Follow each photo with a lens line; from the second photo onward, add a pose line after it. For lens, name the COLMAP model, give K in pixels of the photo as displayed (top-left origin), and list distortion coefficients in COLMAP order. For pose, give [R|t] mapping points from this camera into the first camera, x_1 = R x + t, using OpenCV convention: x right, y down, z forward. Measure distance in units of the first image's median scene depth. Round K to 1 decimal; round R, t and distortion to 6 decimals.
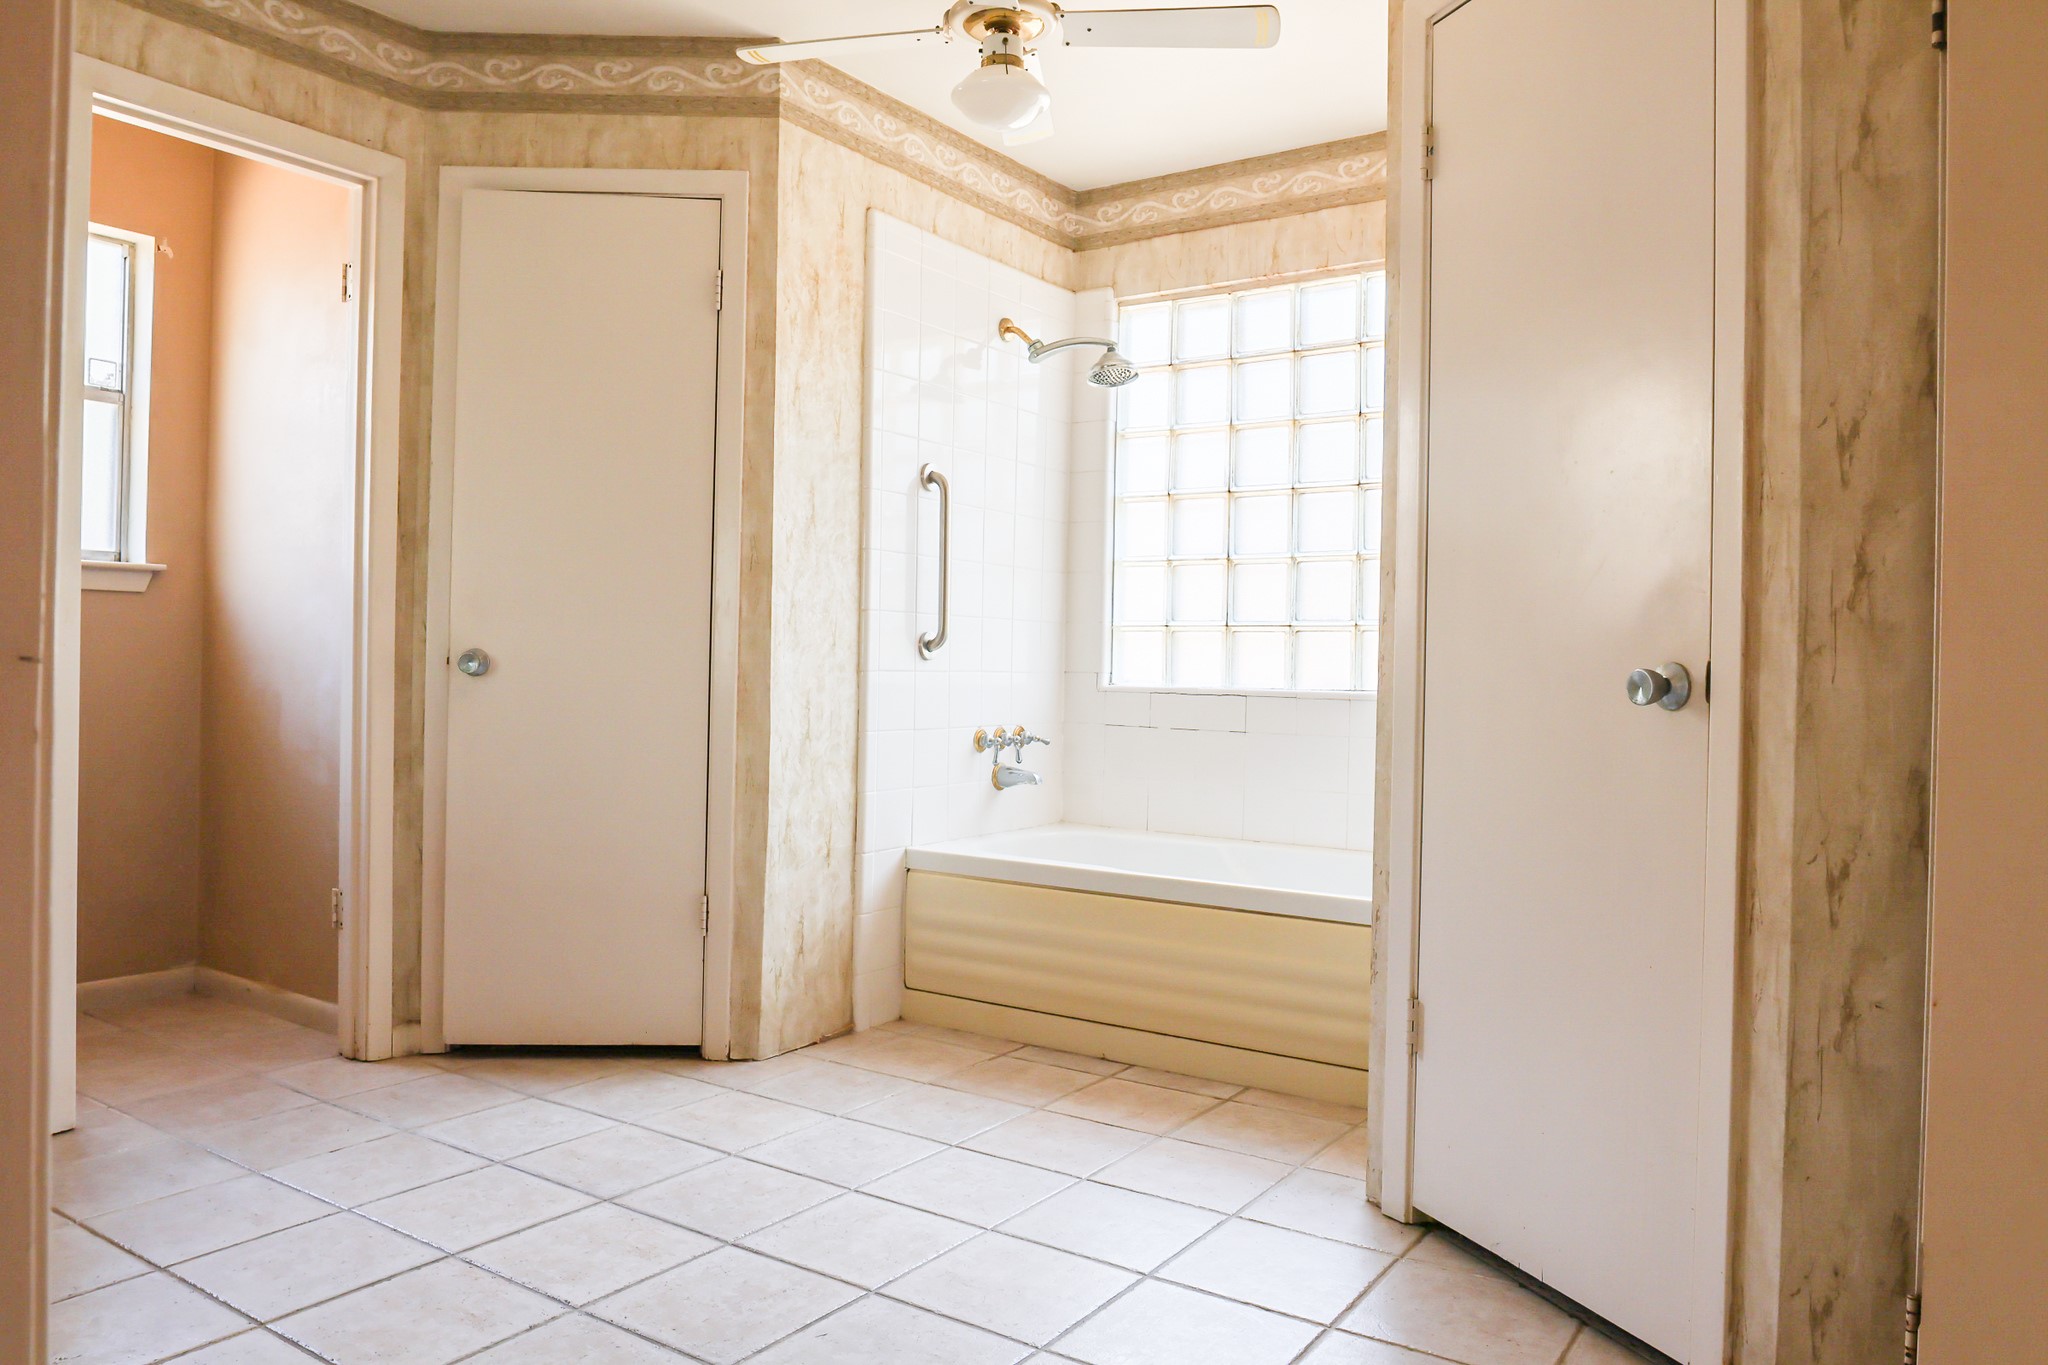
lens RADIAL K [[1419.5, 0, 1018.4], [0, 1419.5, 674.8], [0, 0, 1]] dist [-0.054208, 0.022493]
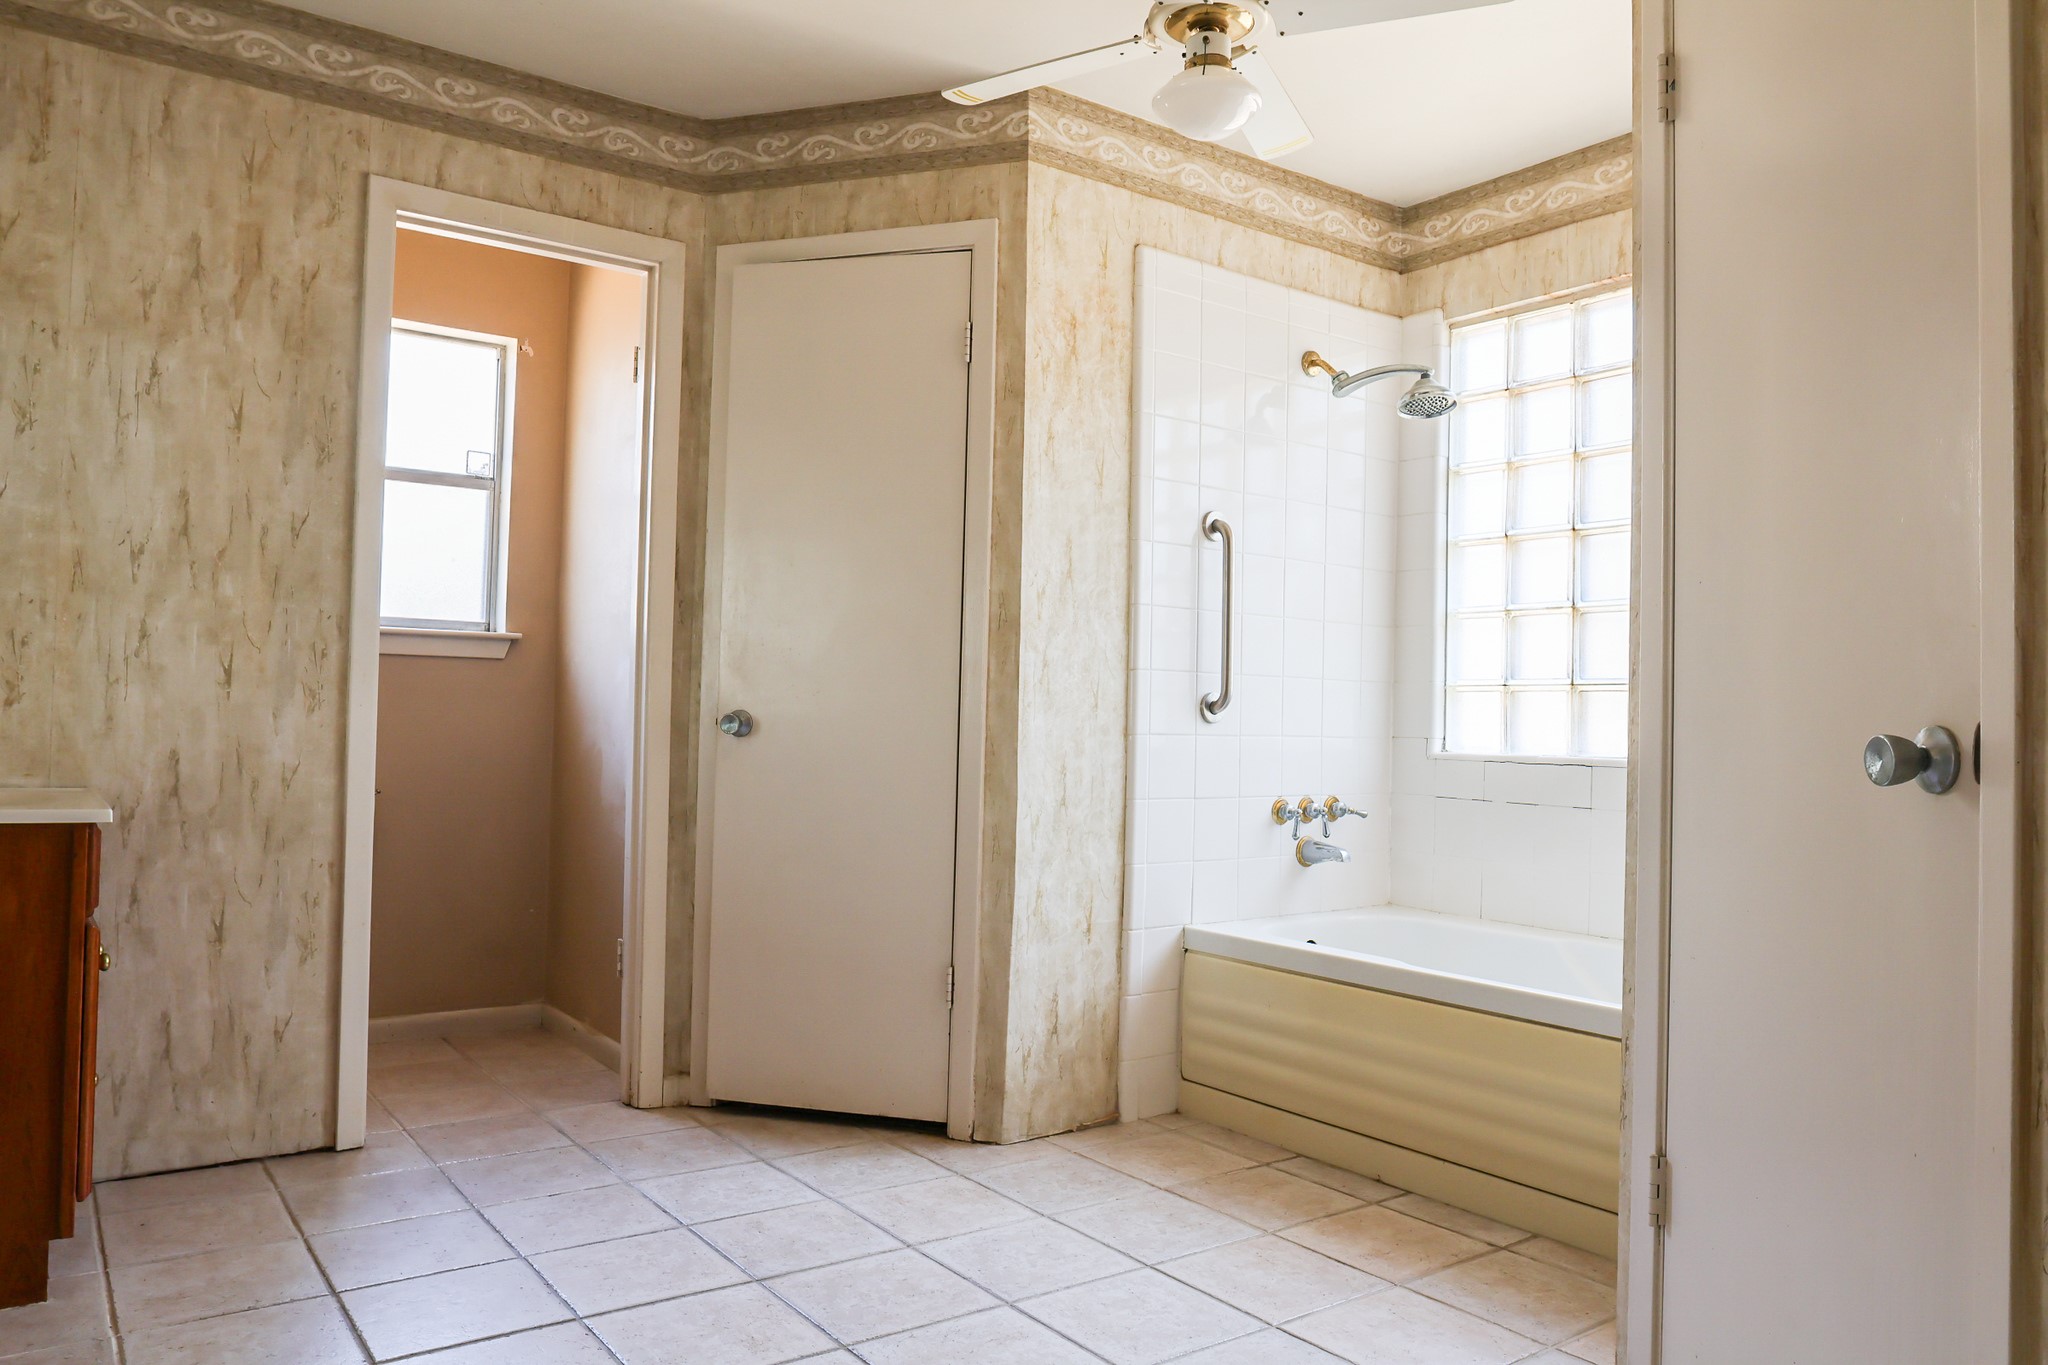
lens RADIAL K [[1419.5, 0, 1027.8], [0, 1419.5, 684.2], [0, 0, 1]] dist [-0.054208, 0.022493]
pose [[0.941715, -0.005943, -0.336360, 0.154222], [-0.007114, 0.999268, -0.037575, -0.000158], [0.336337, 0.037778, 0.940984, 0.102992]]
